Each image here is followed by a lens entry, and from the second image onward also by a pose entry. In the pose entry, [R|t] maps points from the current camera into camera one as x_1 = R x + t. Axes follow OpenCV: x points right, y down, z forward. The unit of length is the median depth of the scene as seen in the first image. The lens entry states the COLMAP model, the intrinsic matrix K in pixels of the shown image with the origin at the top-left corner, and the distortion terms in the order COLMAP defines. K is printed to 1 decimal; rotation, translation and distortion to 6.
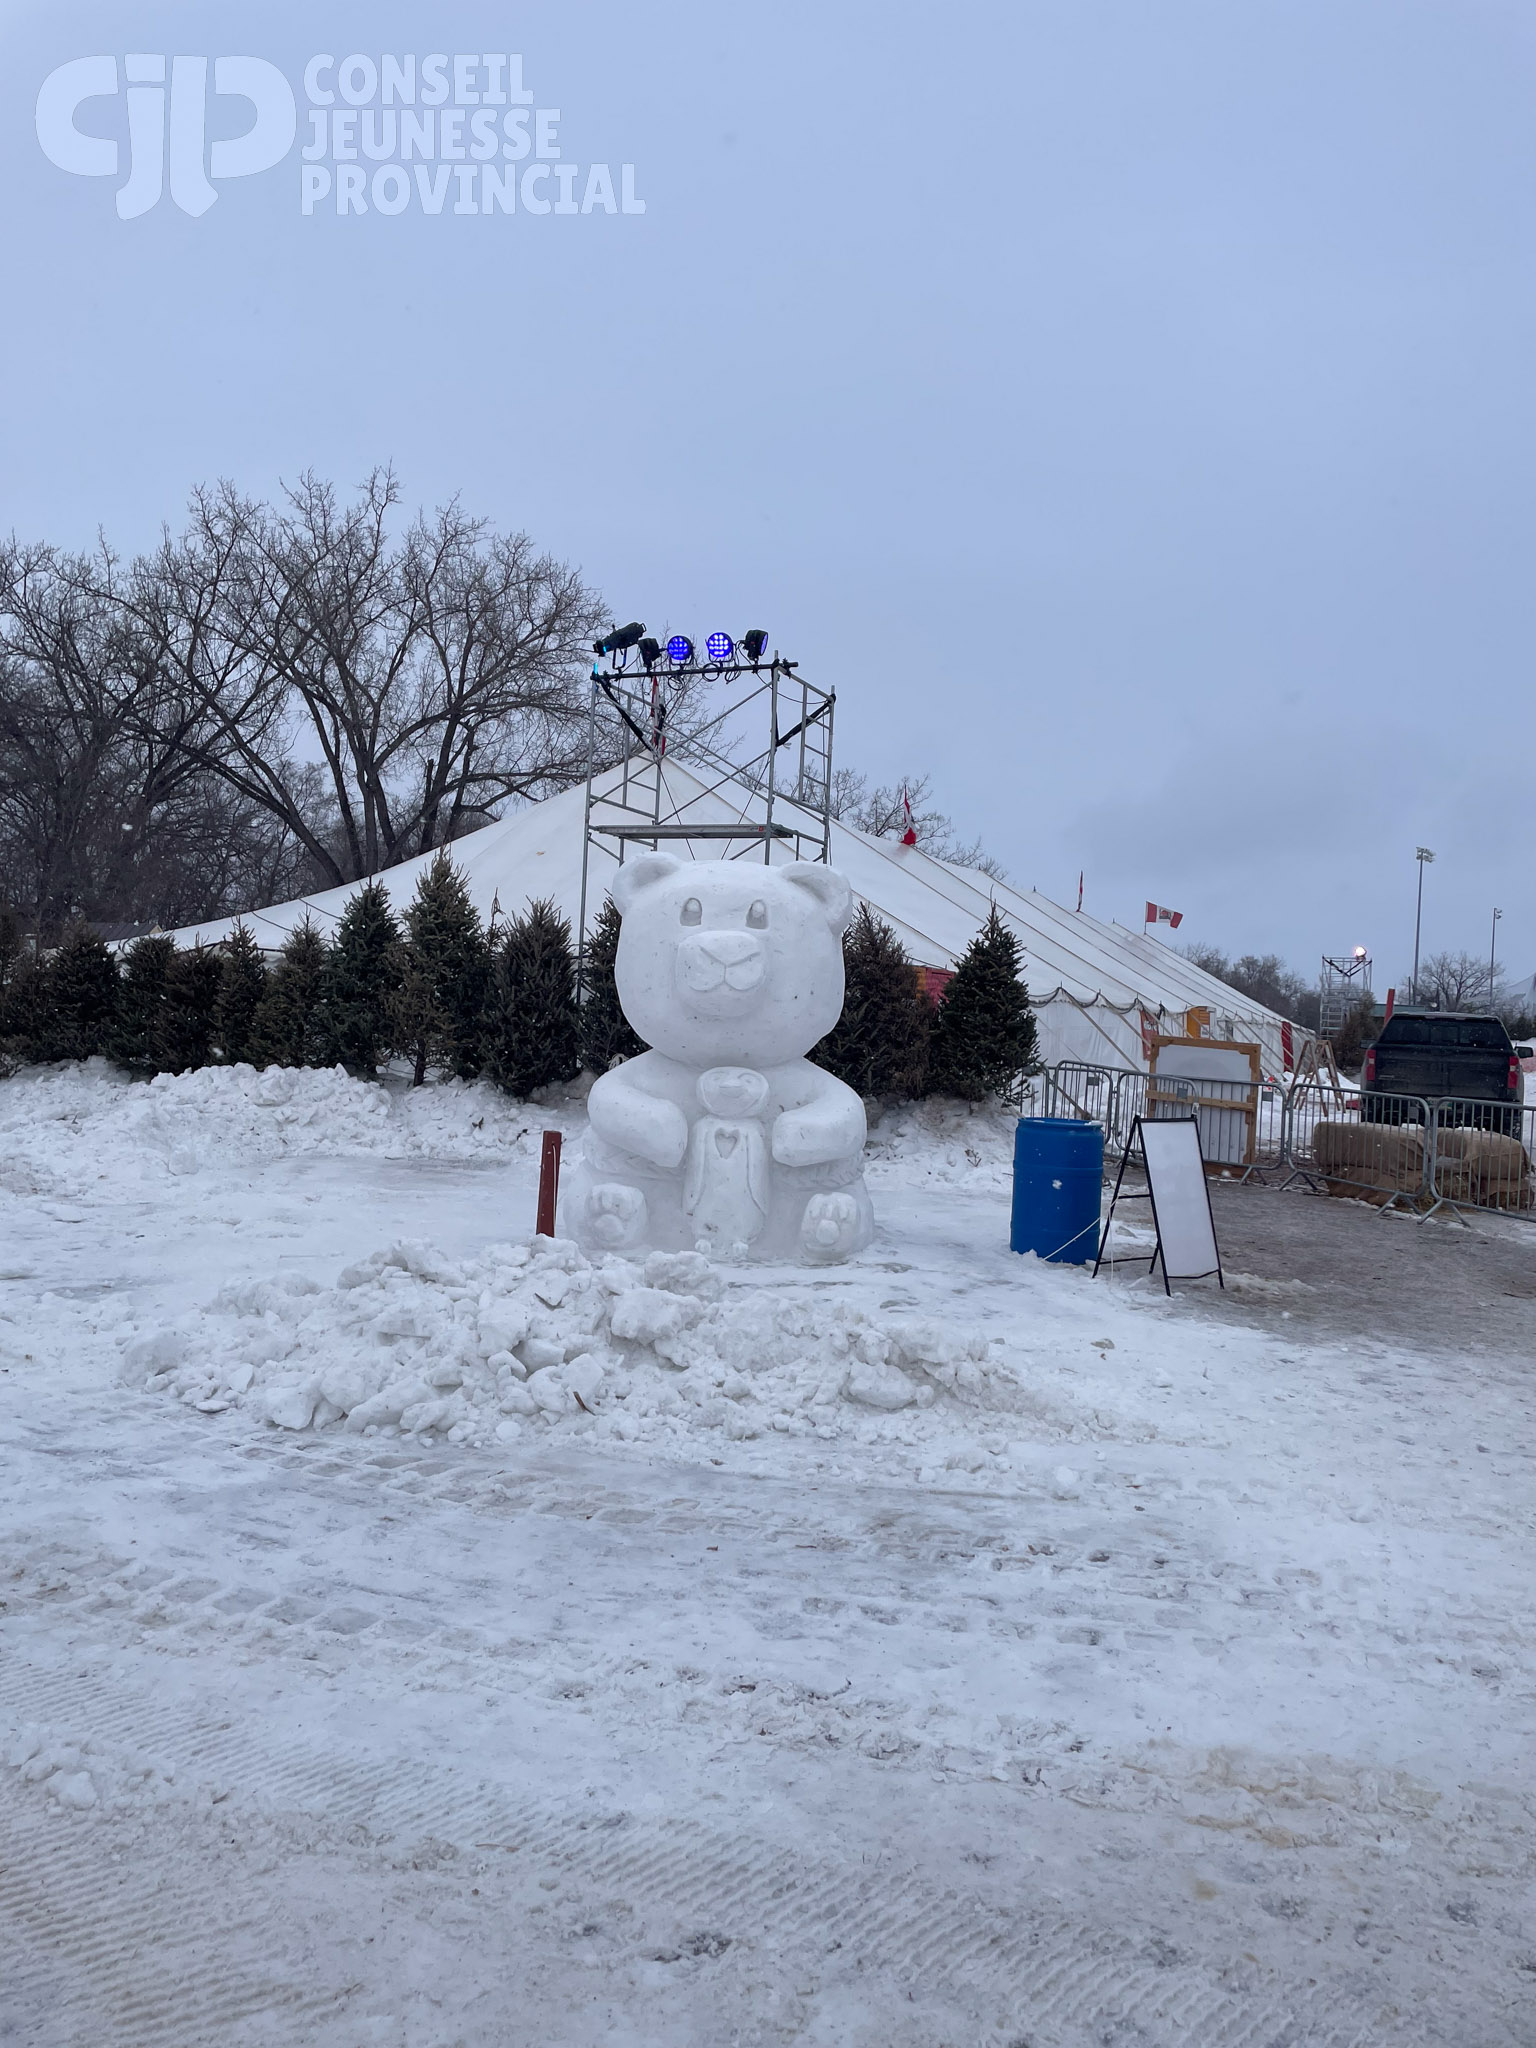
lens RADIAL K [[1537.9, 0, 768.0], [0, 1537.9, 1024.0], [0, 0, 1]] dist [0.059478, -0.002493]
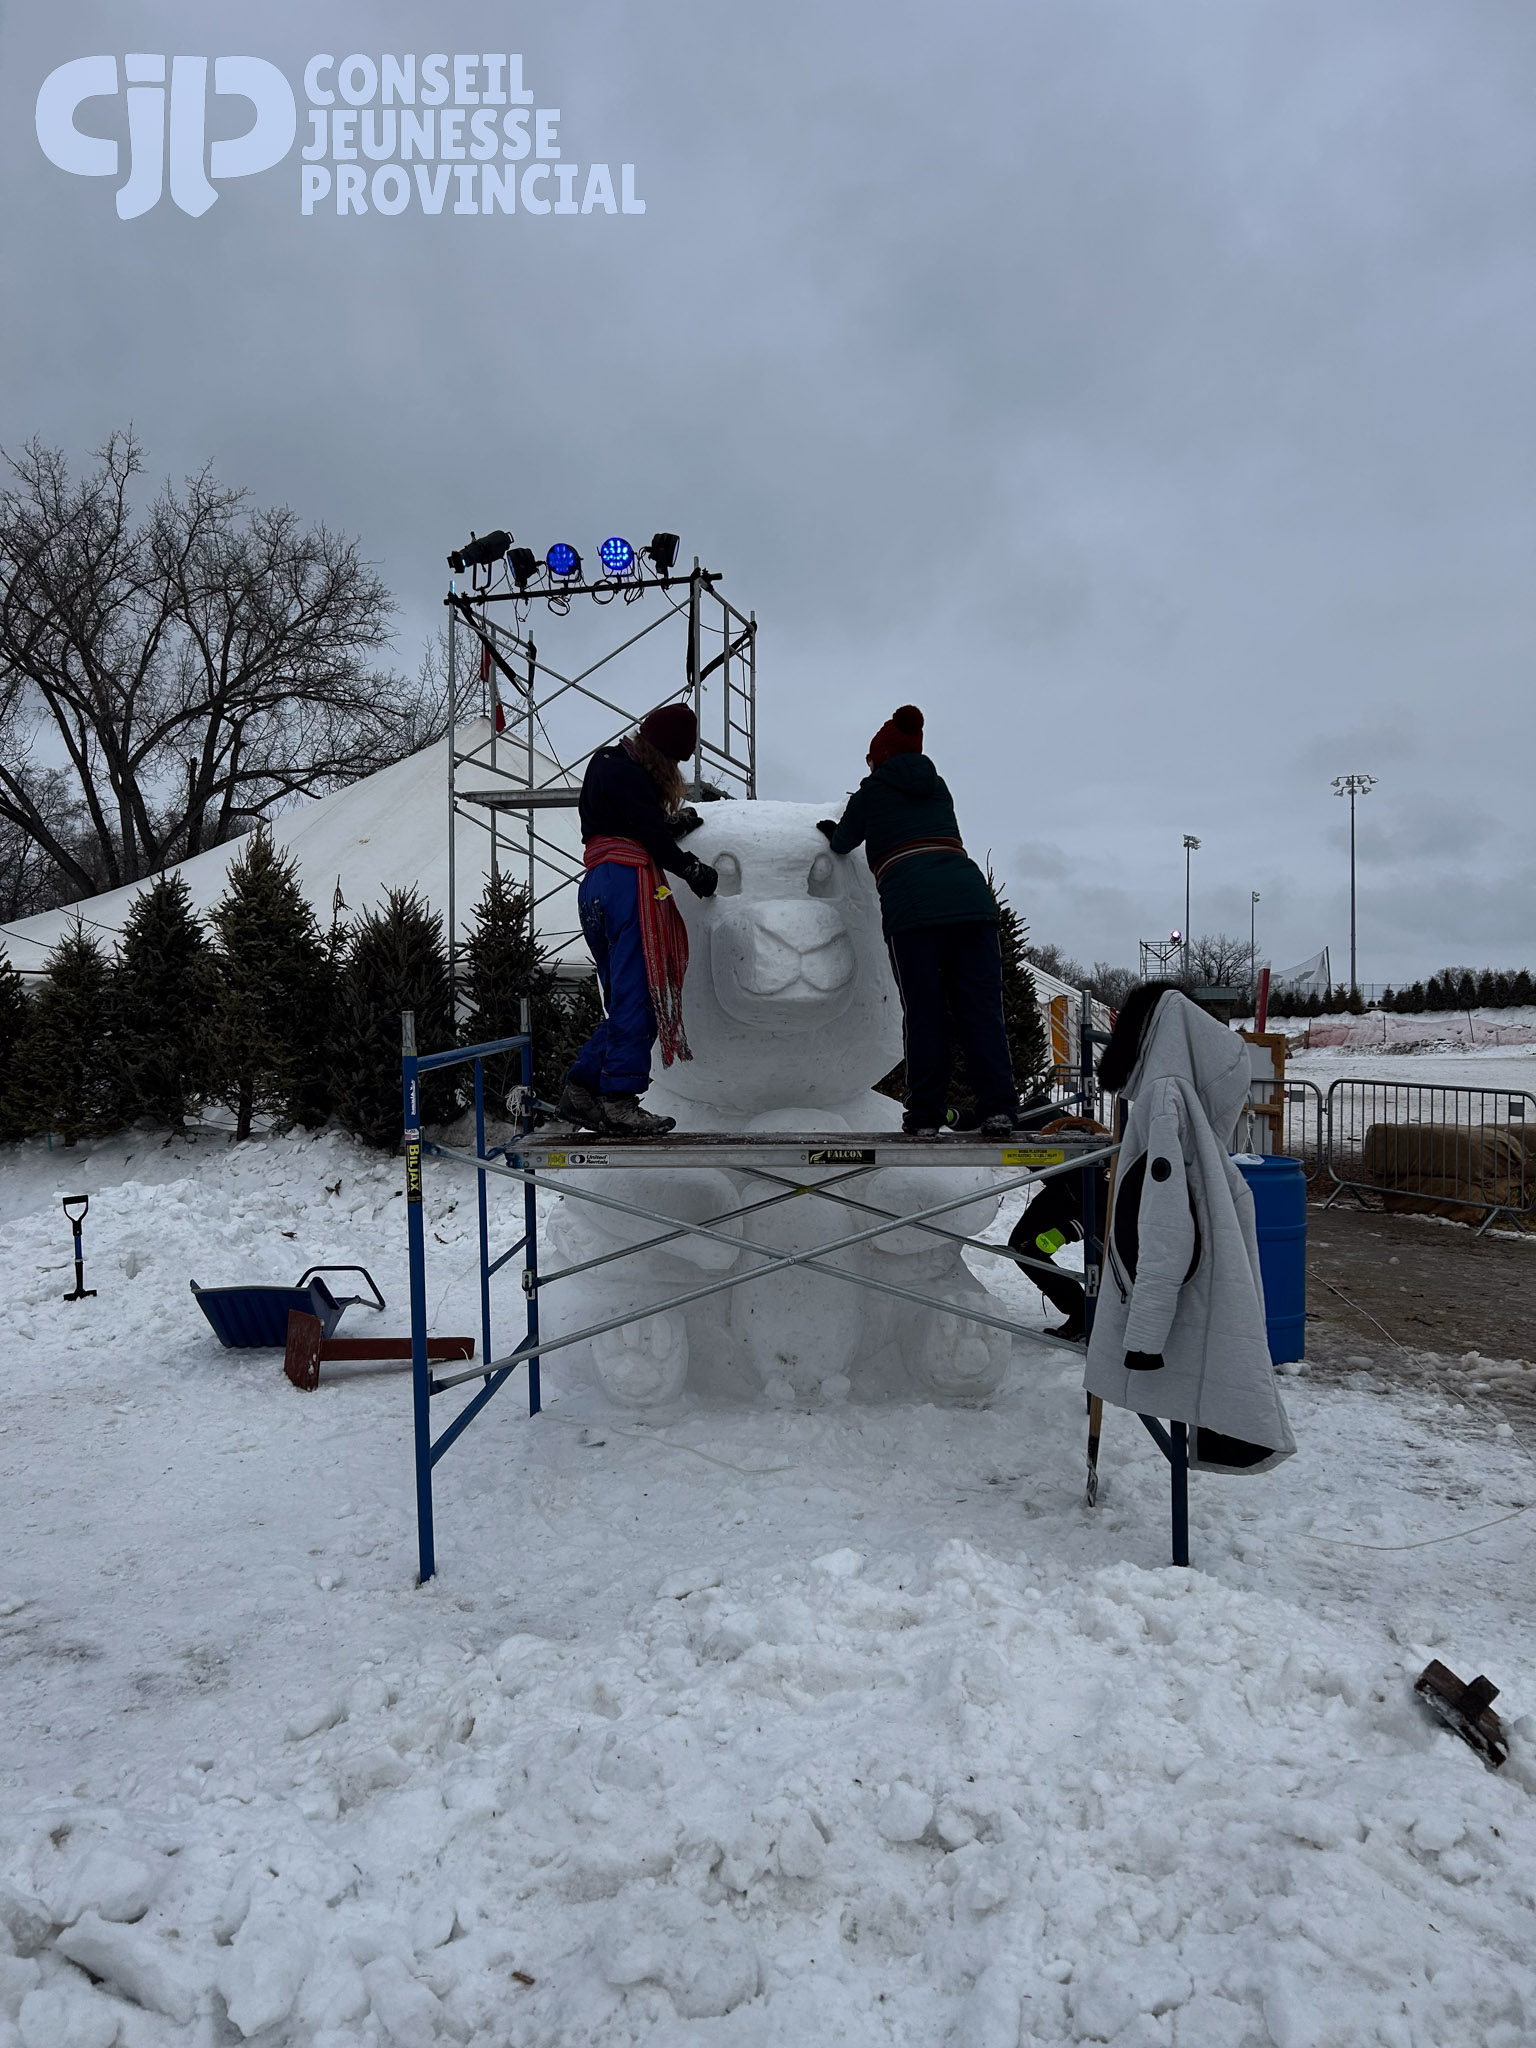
lens RADIAL K [[1542.7, 0, 765.7], [0, 1542.7, 1056.7], [0, 0, 1]] dist [0.012026, 0.002033]
pose [[0.989240, -0.047774, 0.138285, -0.073332], [0.045289, 0.998752, 0.021059, -0.004979], [-0.139118, -0.014570, 0.990169, 0.204474]]
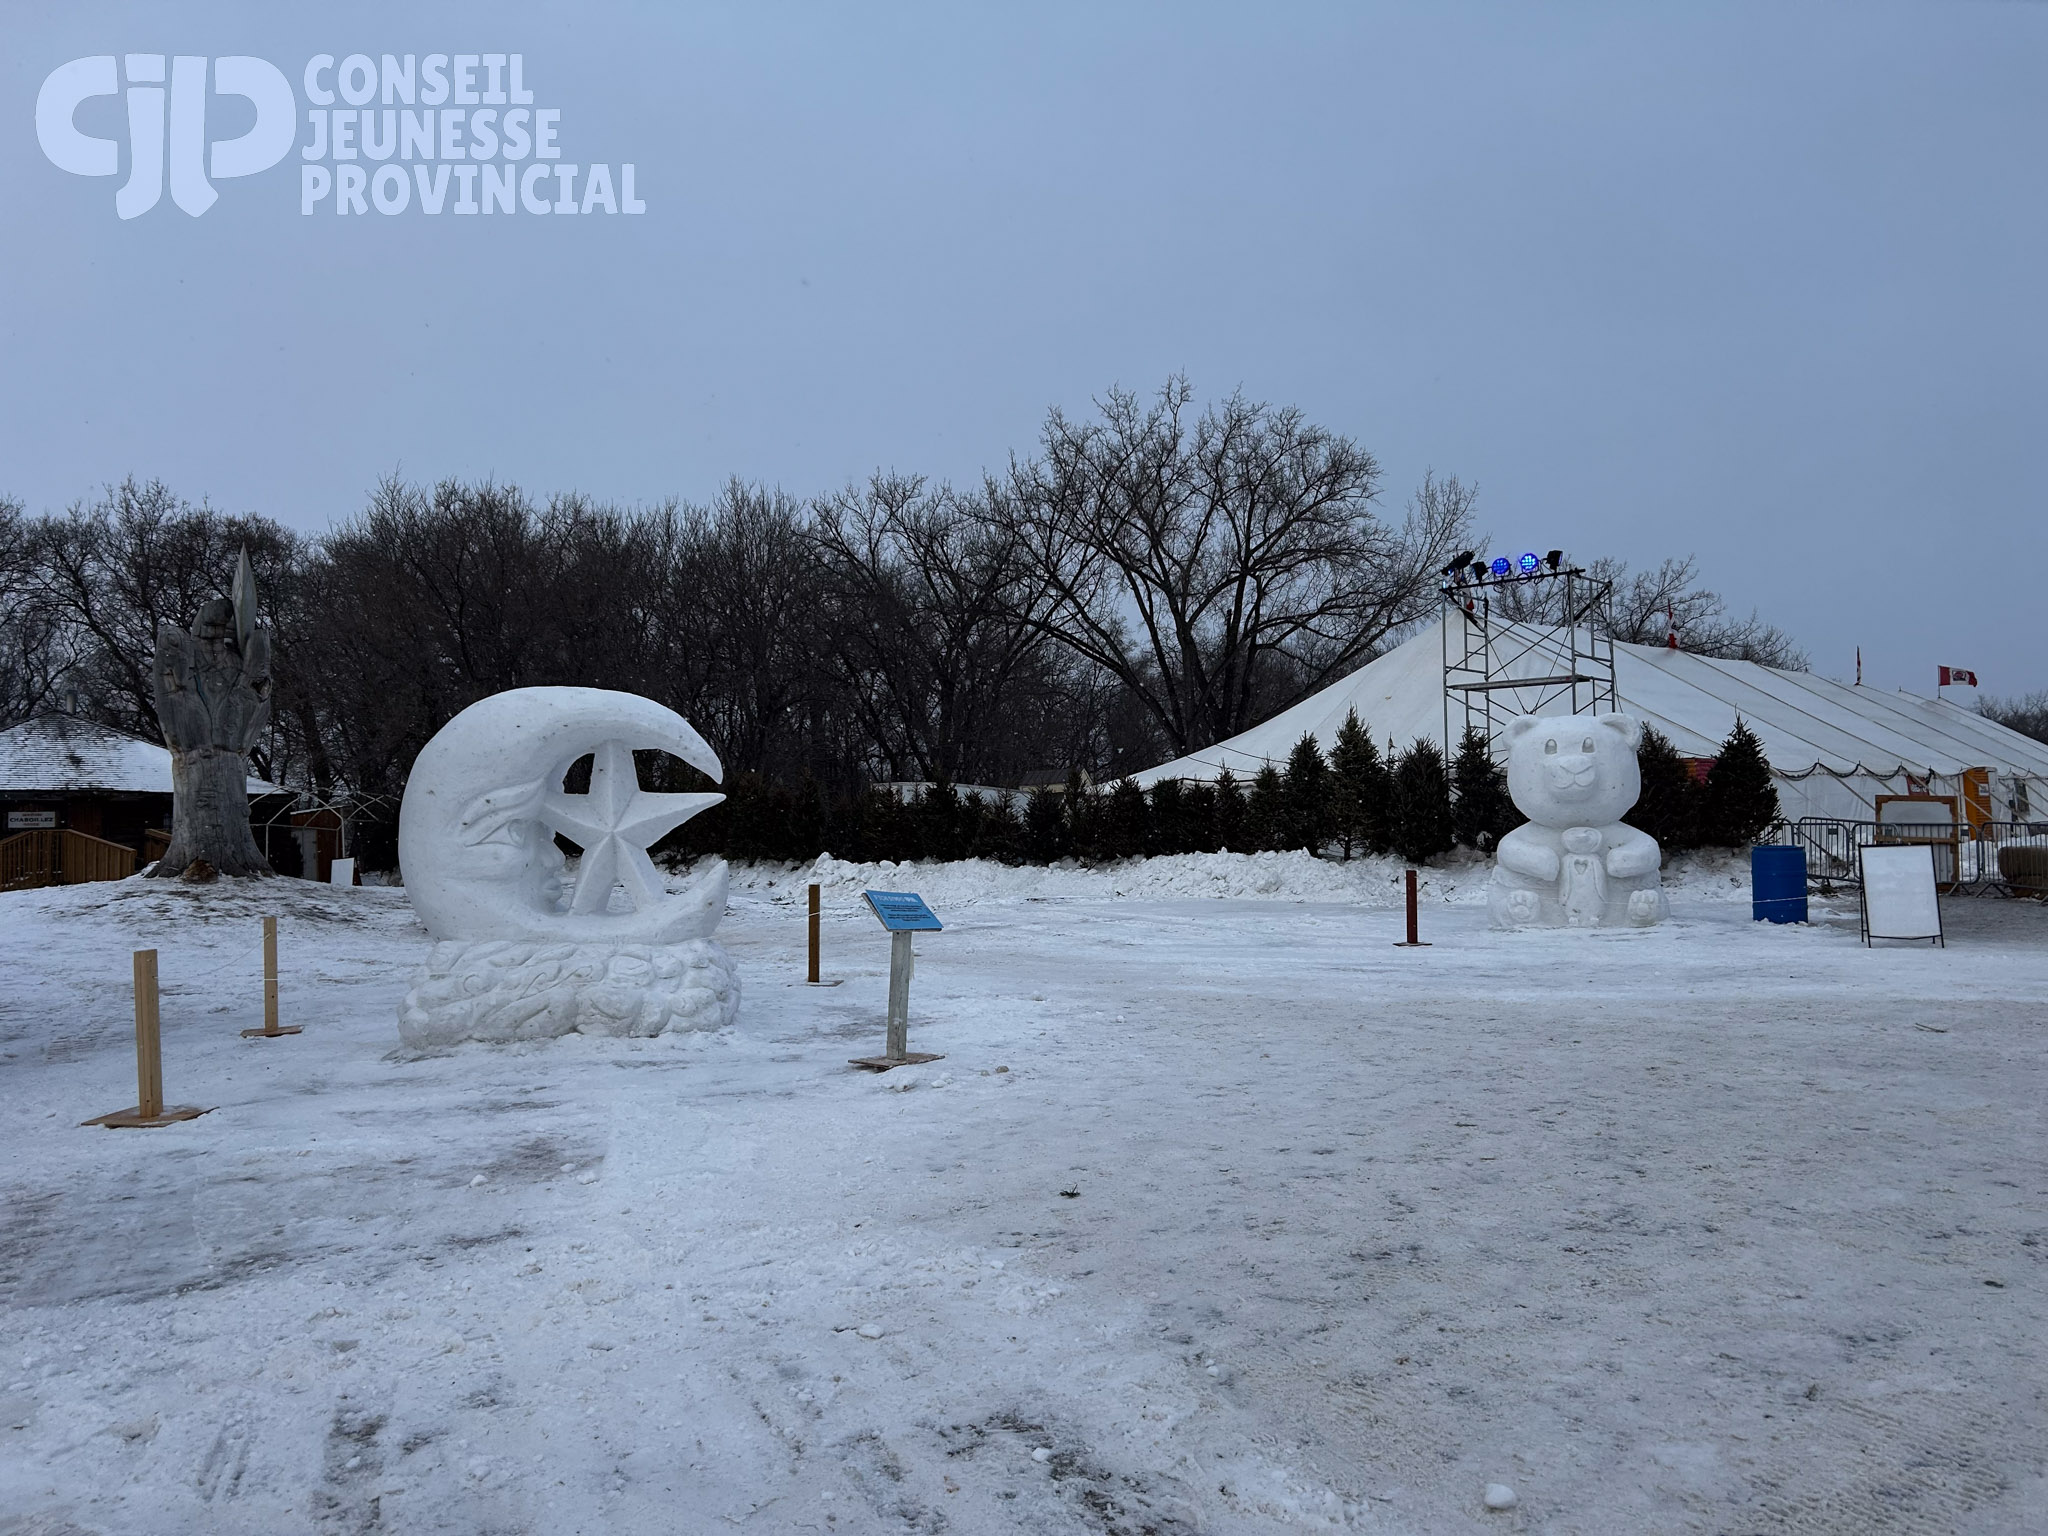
lens RADIAL K [[1536.5, 0, 1014.3], [0, 1536.5, 790.2], [0, 0, 1]] dist [0.113501, -0.210119]
pose [[0.946859, -0.073507, -0.313136, -0.046633], [0.064907, 0.997175, -0.037817, 0.005899], [0.315031, 0.015483, 0.948955, -0.597286]]
